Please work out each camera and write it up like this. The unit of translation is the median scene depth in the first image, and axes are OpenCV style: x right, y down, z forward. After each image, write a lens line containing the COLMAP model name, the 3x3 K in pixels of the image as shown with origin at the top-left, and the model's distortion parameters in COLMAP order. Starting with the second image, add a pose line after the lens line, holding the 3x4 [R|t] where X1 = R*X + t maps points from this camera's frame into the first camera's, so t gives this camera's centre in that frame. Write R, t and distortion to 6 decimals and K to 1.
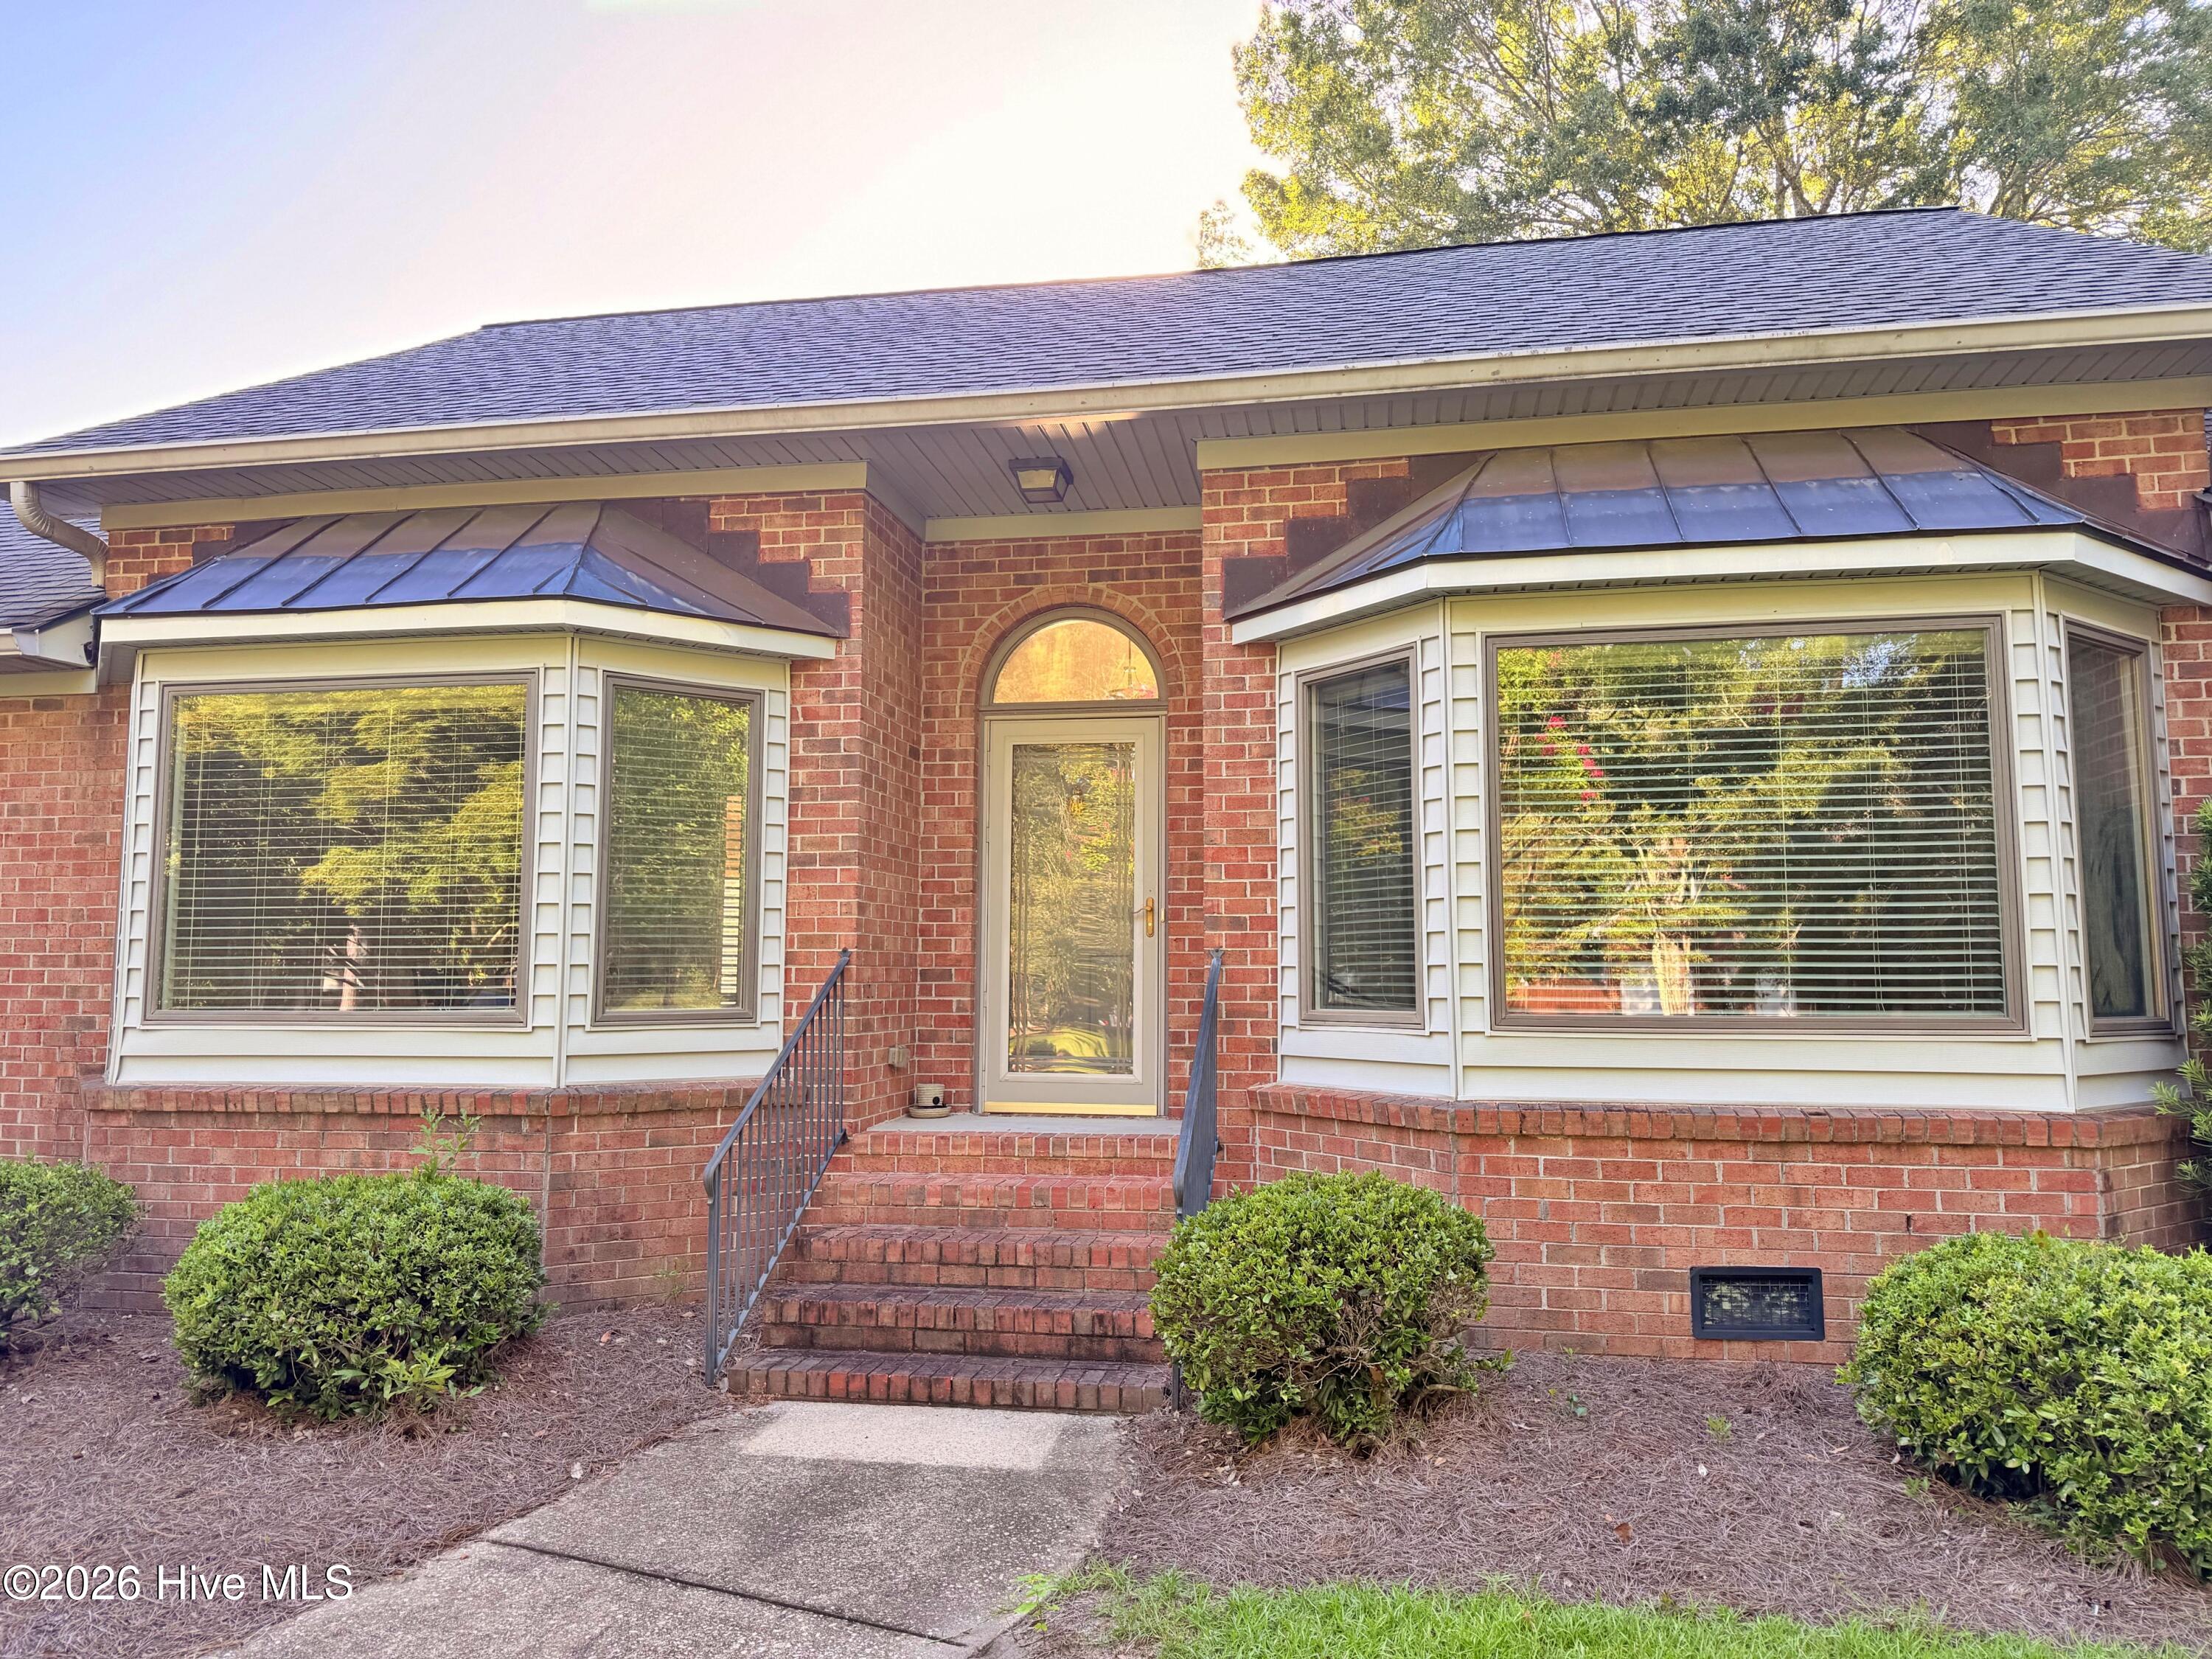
lens RADIAL K [[1461.6, 0, 1116.0], [0, 1461.6, 836.8], [0, 0, 1]] dist [0.224945, -0.349280]
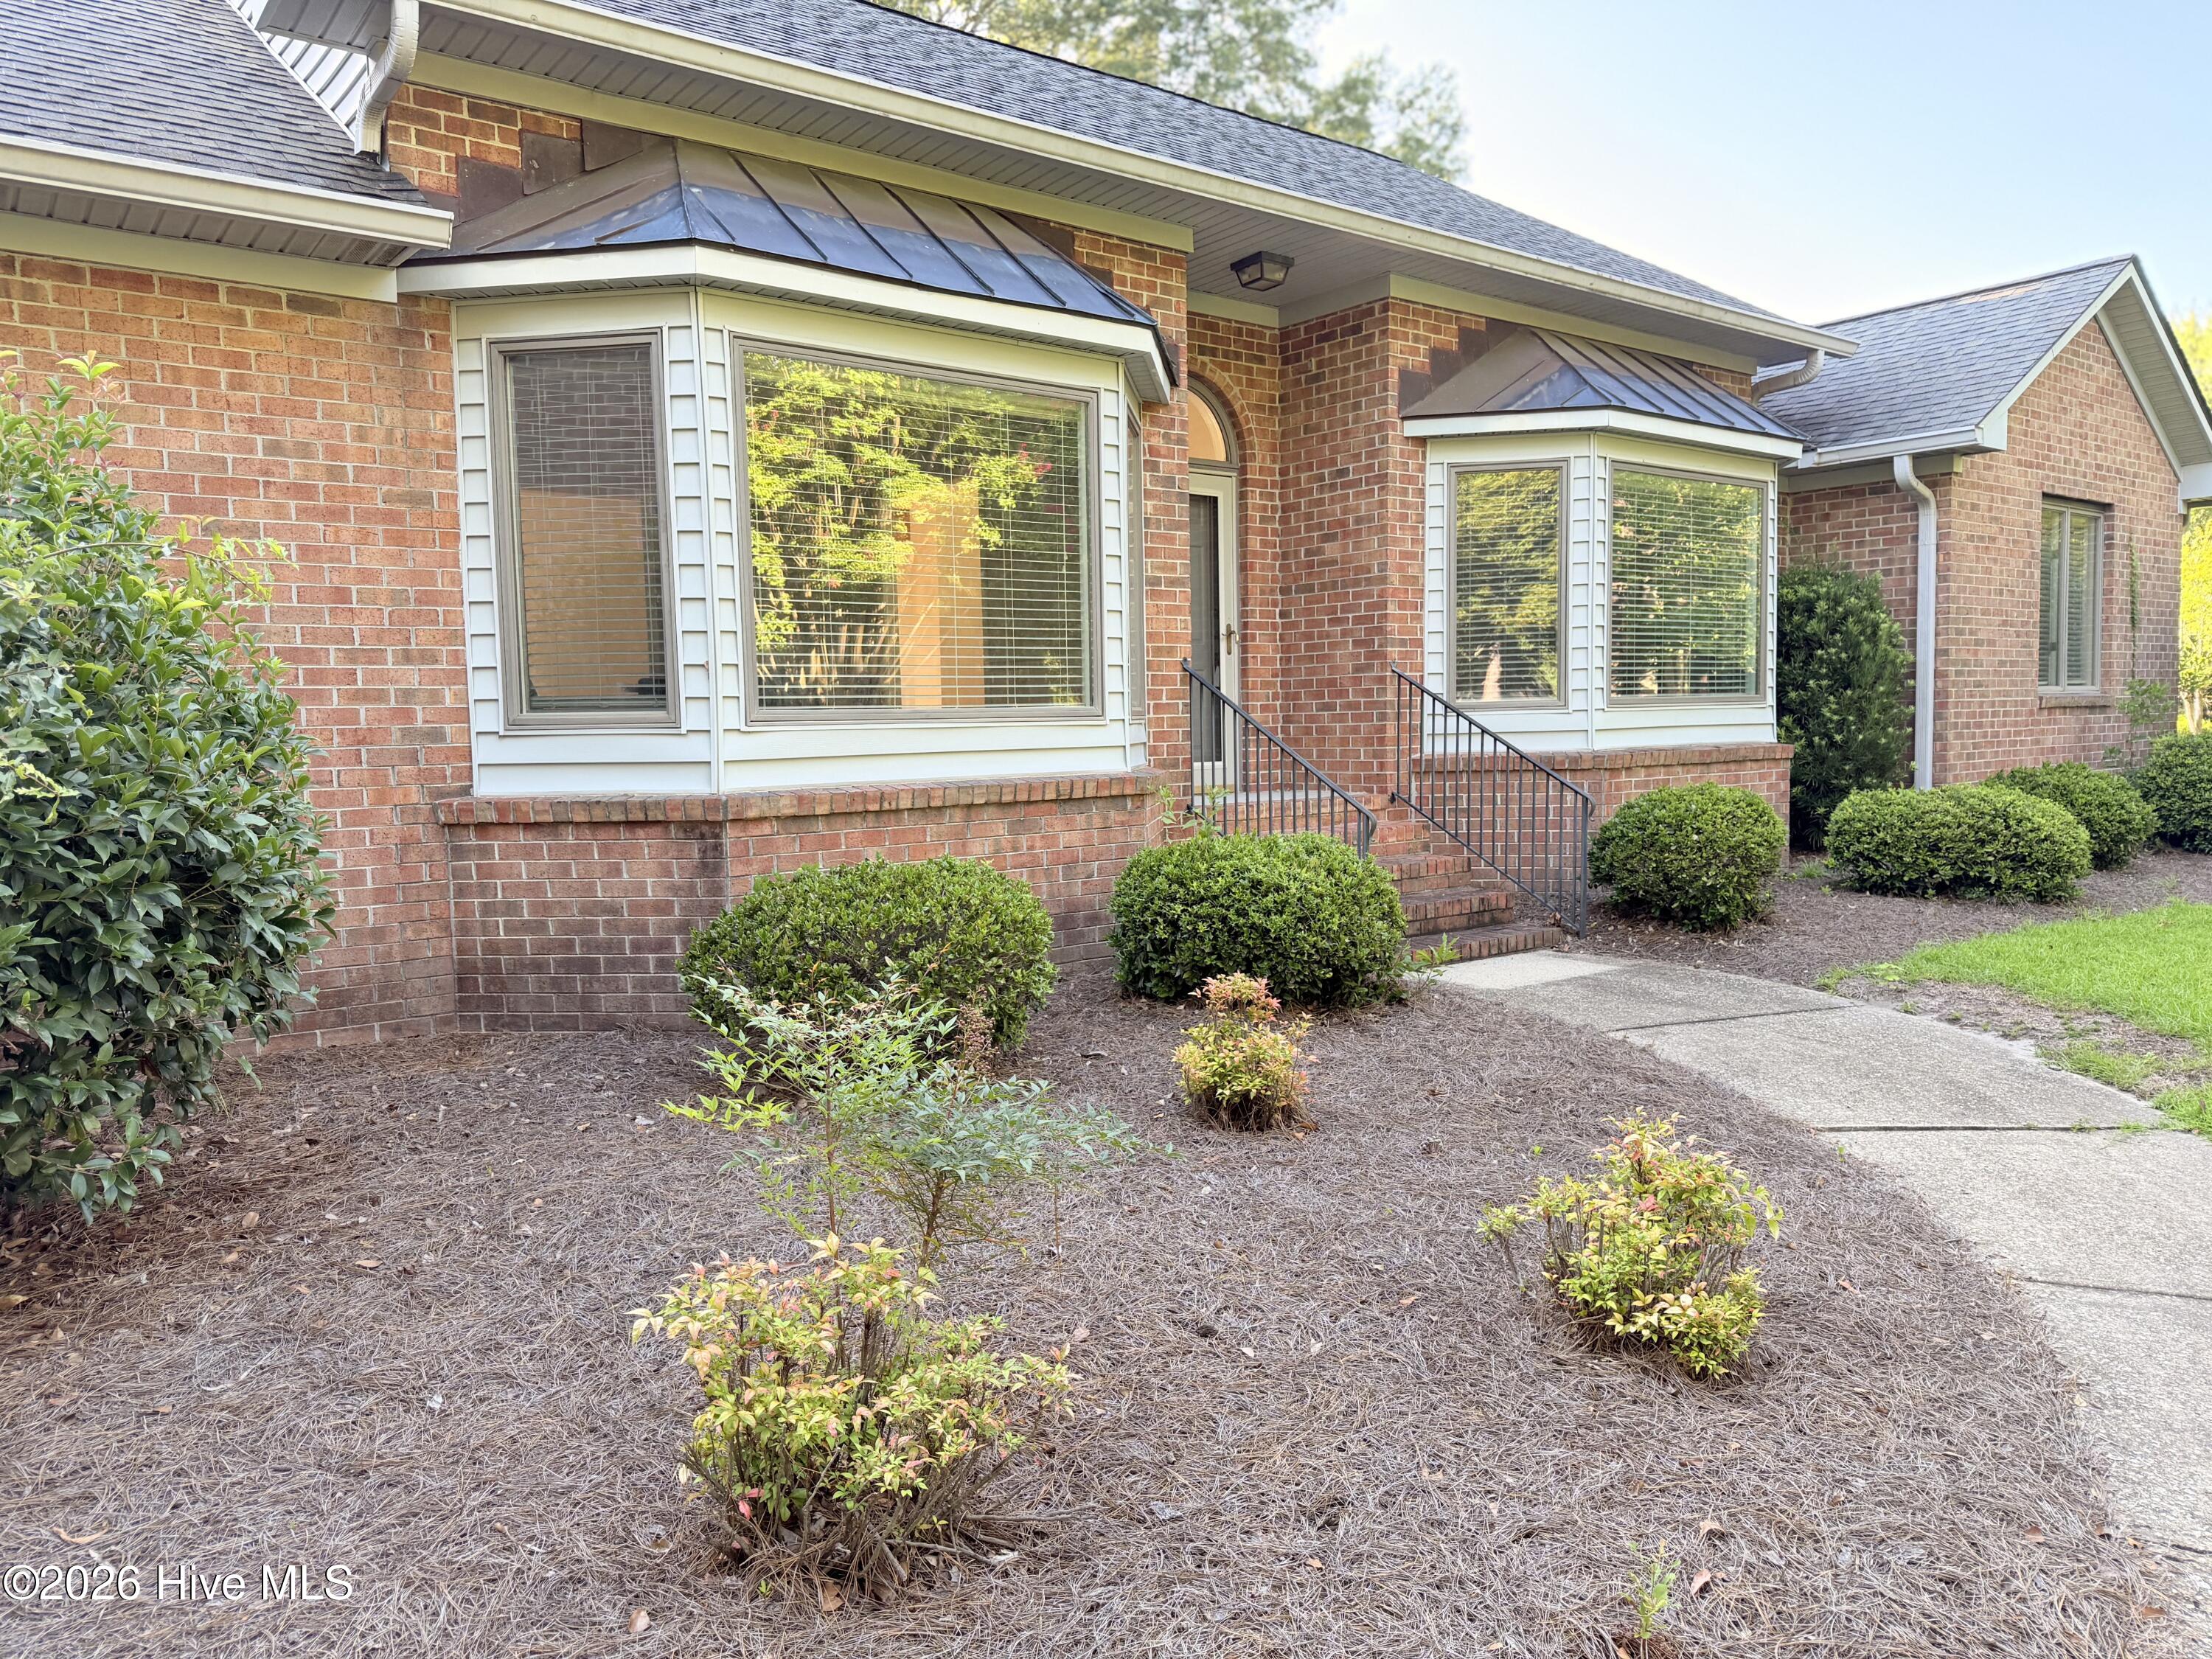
lens RADIAL K [[1570.6, 0, 1106.0], [0, 1570.6, 829.5], [0, 0, 1]] dist [0.172856, -0.320479]
pose [[0.660387, -0.072625, 0.747405, -1.089222], [-0.069616, 0.985105, 0.157232, 0.014359], [-0.747691, -0.155865, 0.645495, 0.169675]]
